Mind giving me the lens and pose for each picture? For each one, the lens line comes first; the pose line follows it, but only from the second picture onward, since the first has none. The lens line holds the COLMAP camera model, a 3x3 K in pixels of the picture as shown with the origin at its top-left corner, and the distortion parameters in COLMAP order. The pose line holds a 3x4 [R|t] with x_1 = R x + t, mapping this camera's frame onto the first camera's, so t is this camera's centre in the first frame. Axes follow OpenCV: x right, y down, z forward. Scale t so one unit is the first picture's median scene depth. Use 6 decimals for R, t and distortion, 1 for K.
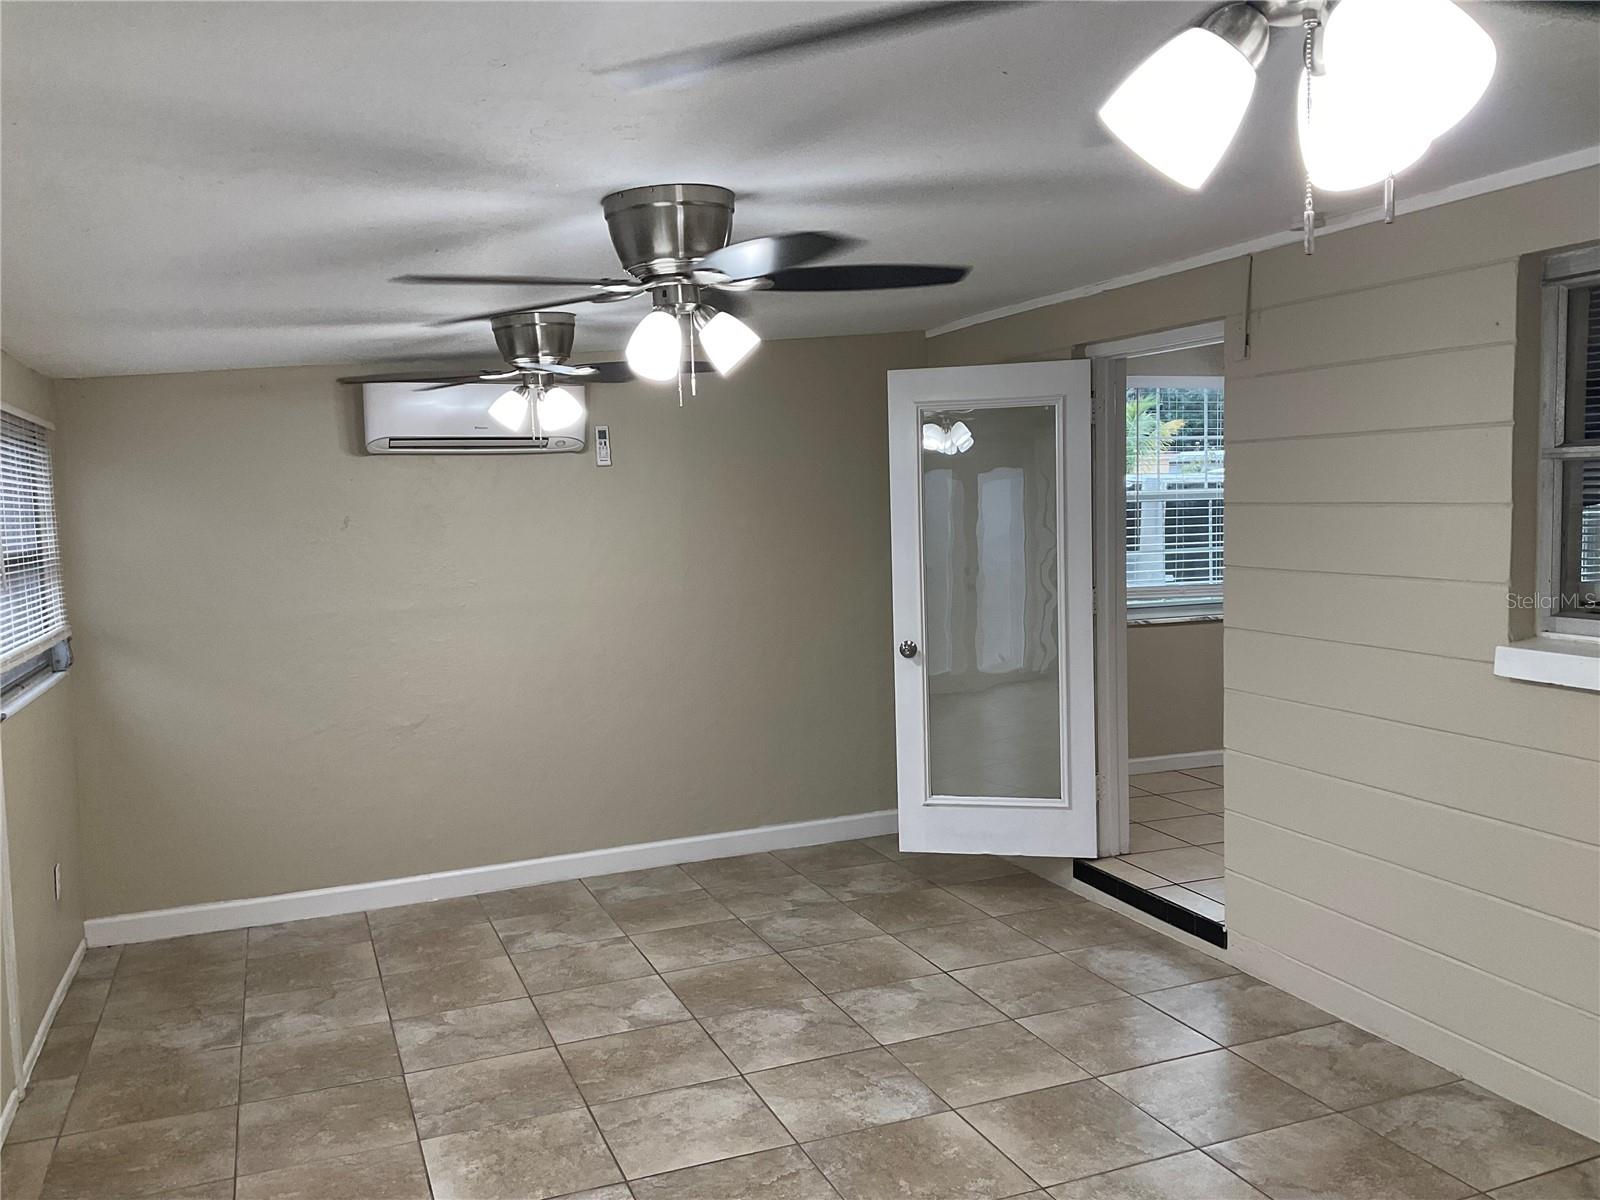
lens RADIAL K [[1333.9, 0, 840.0], [0, 1333.9, 595.1], [0, 0, 1]] dist [0.078131, -0.138498]
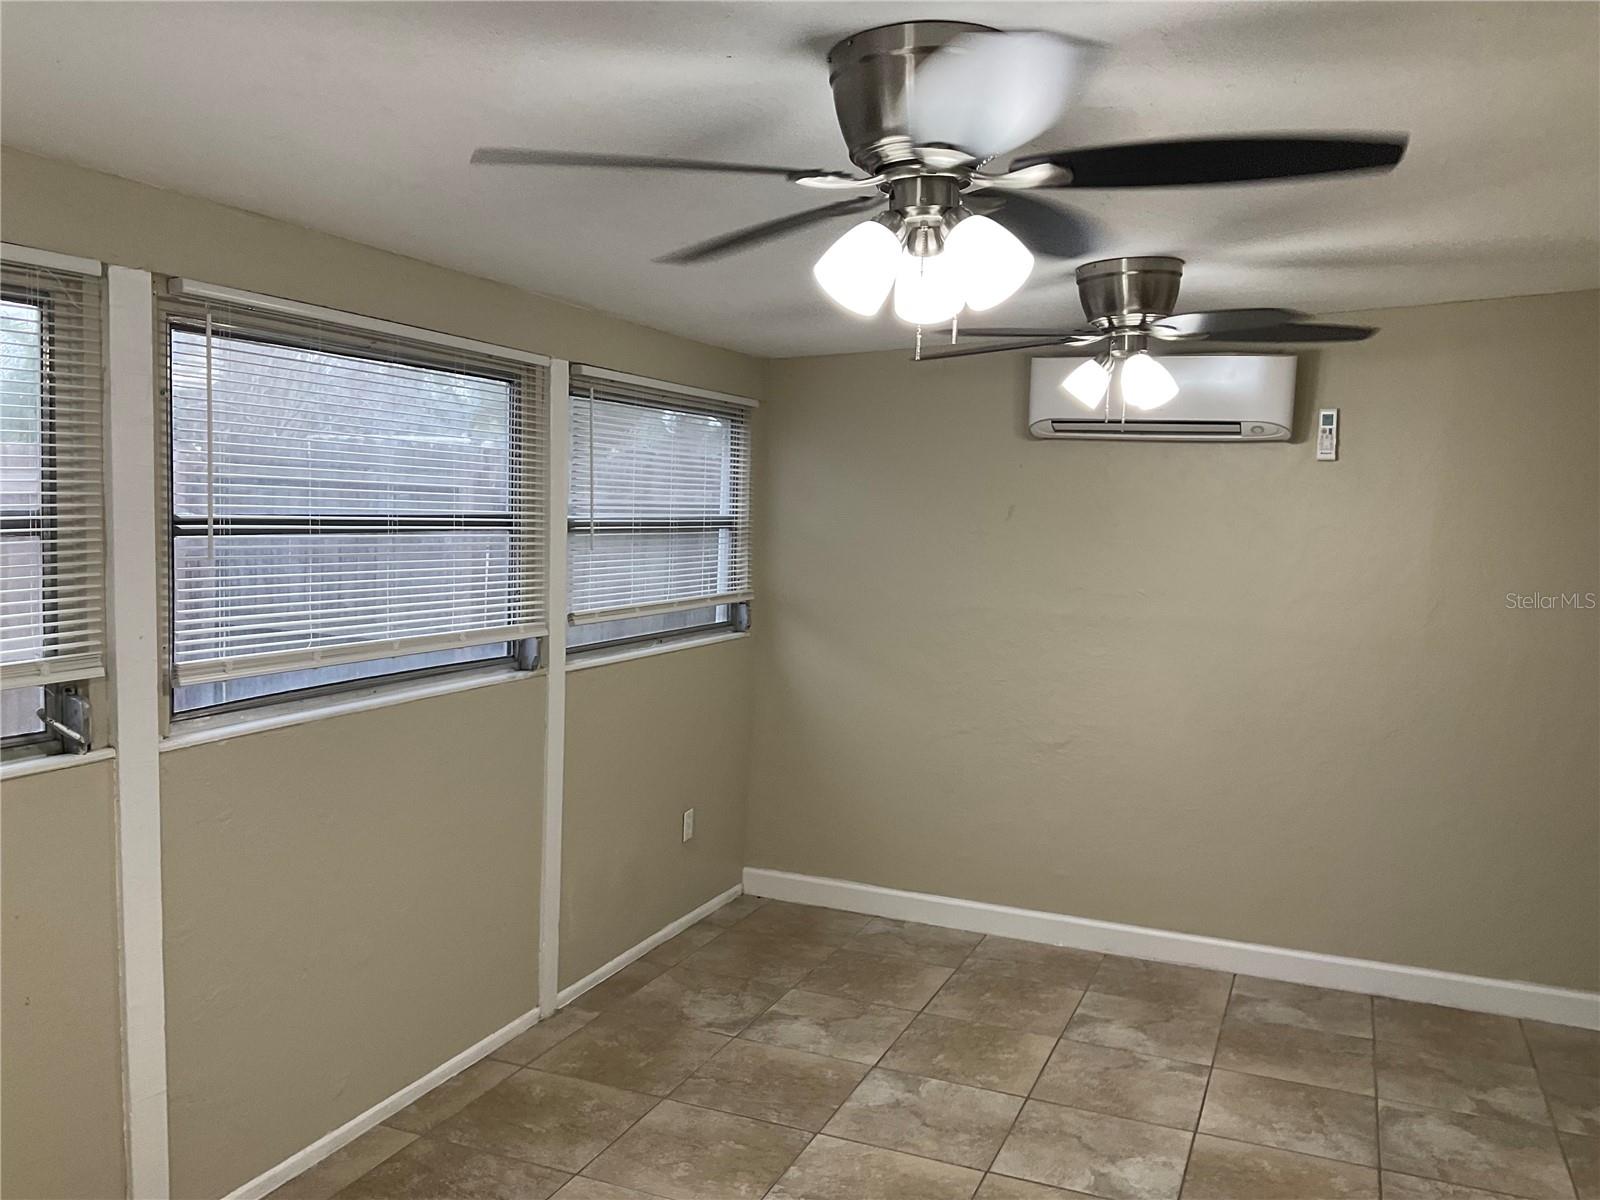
lens RADIAL K [[1333.9, 0, 808.2], [0, 1333.9, 603.1], [0, 0, 1]] dist [0.078131, -0.138498]
pose [[0.702978, 0.114520, -0.701931, 0.196733], [-0.110359, 0.992561, 0.051412, -0.025964], [0.702598, 0.041323, 0.710387, 0.280778]]
